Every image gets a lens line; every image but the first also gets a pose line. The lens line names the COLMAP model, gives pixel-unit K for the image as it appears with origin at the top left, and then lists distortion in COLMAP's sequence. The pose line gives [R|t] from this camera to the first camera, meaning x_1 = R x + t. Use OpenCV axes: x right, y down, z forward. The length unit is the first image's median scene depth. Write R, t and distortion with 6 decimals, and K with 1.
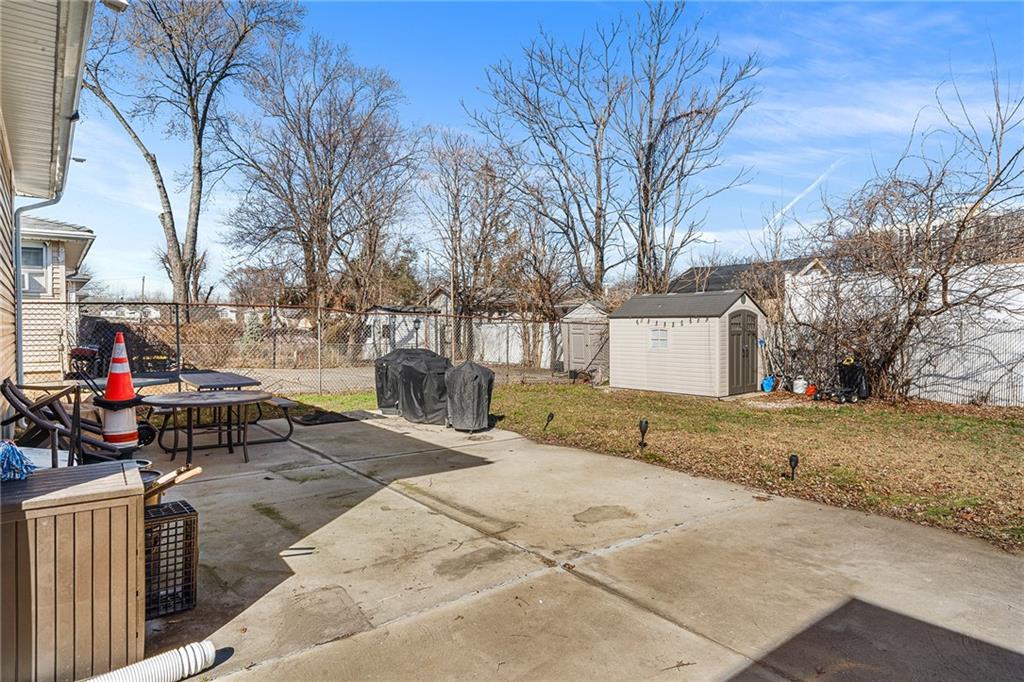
lens RADIAL K [[599.4, 0, 506.5], [0, 599.4, 329.0], [0, 0, 1]] dist [-0.002860, 0.000090]
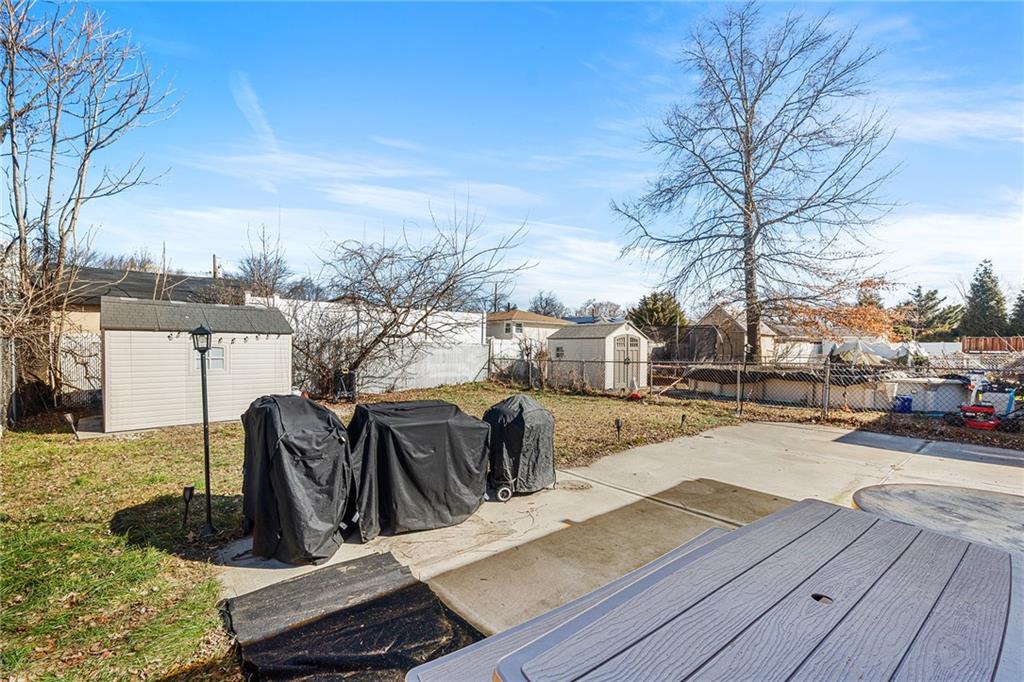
lens RADIAL K [[420.9, 0, 509.9], [0, 420.9, 348.3], [0, 0, 1]] dist [-0.000073, 0.000071]
pose [[-0.032305, -0.007388, 0.999451, -0.237774], [-0.008429, 0.999939, 0.007119, -0.003444], [-0.999443, -0.008195, -0.032365, 0.448095]]
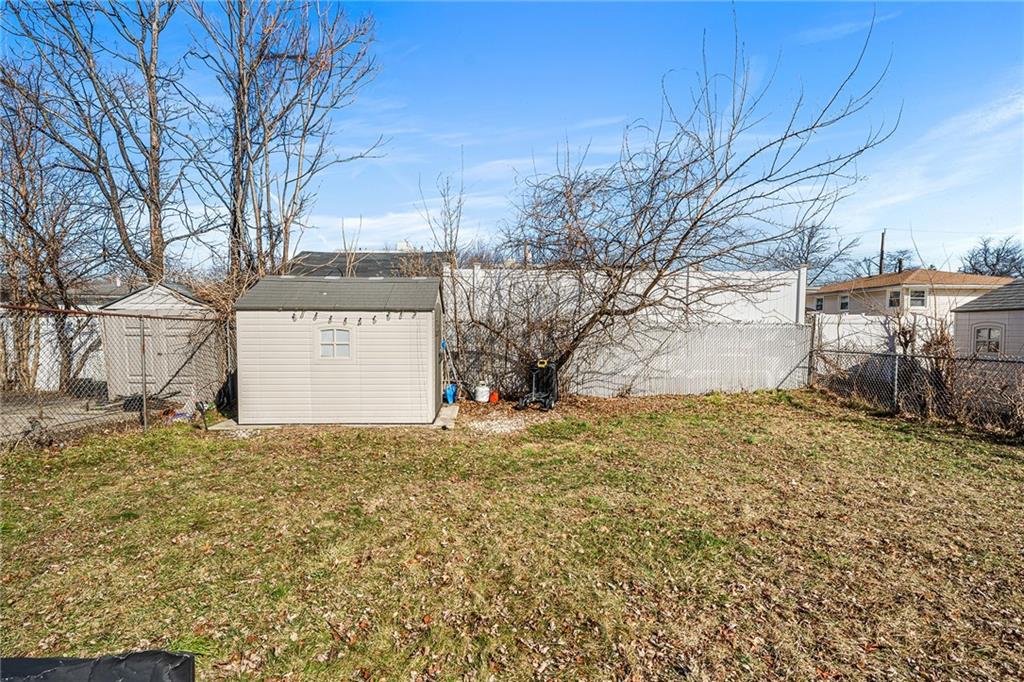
lens RADIAL K [[477.2, 0, 508.9], [0, 477.2, 346.6], [0, 0, 1]] dist [-0.000236, -0.000007]
pose [[0.629839, -0.029876, 0.776151, -0.020034], [-0.002069, 0.999192, 0.040141, -0.001038], [-0.776723, -0.026888, 0.629268, 0.386274]]
